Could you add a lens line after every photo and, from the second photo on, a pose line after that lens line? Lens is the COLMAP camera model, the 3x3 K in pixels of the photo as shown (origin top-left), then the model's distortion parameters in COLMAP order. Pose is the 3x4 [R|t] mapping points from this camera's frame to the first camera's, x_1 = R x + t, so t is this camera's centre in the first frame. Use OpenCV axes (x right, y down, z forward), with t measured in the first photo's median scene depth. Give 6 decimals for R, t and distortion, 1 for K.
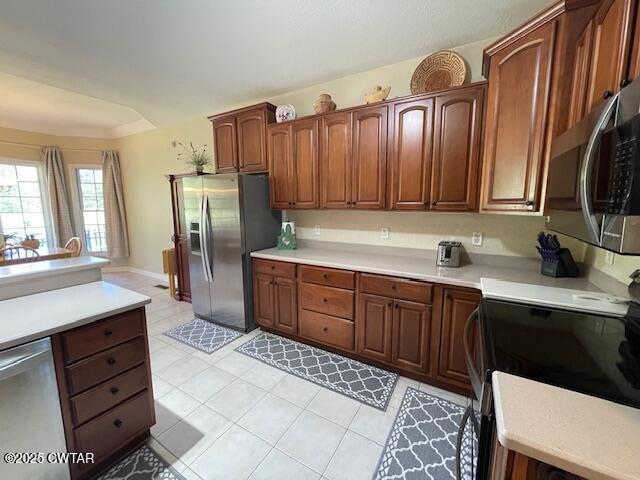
lens RADIAL K [[256.1, 0, 322.0], [0, 256.1, 239.9], [0, 0, 1]] dist [-0.007148, 0.000128]
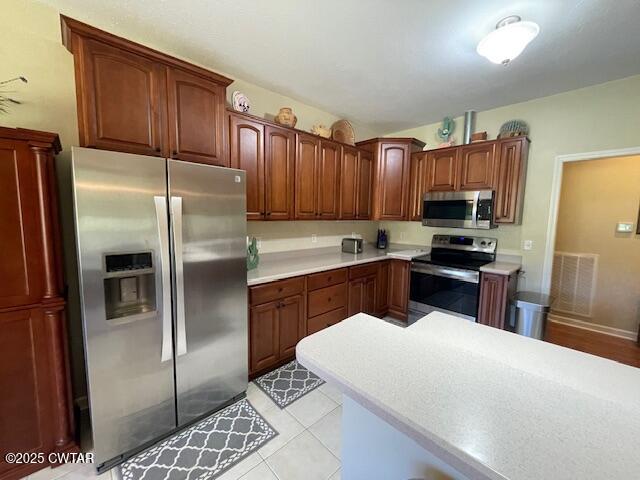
lens RADIAL K [[256.1, 0, 323.0], [0, 256.1, 239.2], [0, 0, 1]] dist [-0.007148, 0.000128]
pose [[0.280475, -0.091362, 0.955503, -1.013470], [0.111974, 0.991778, 0.061962, -0.100419], [-0.953308, 0.089612, 0.288399, 0.639928]]
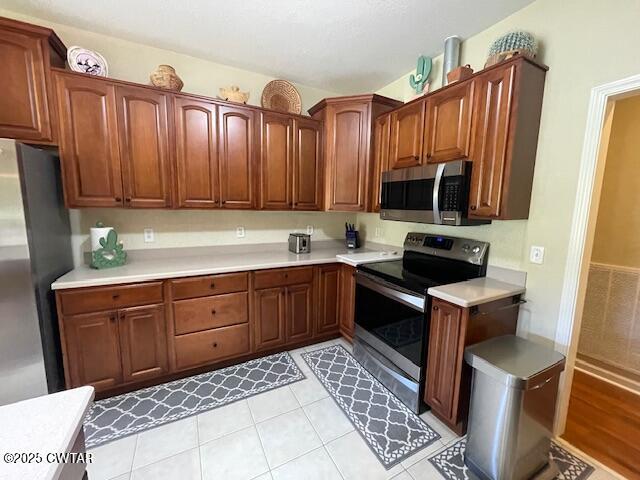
lens RADIAL K [[256.1, 0, 321.2], [0, 256.1, 238.3], [0, 0, 1]] dist [-0.007148, 0.000128]
pose [[0.527714, -0.097970, 0.843753, -0.482955], [0.094691, 0.993920, 0.056183, -0.029541], [-0.844128, 0.050247, 0.533782, 0.196387]]
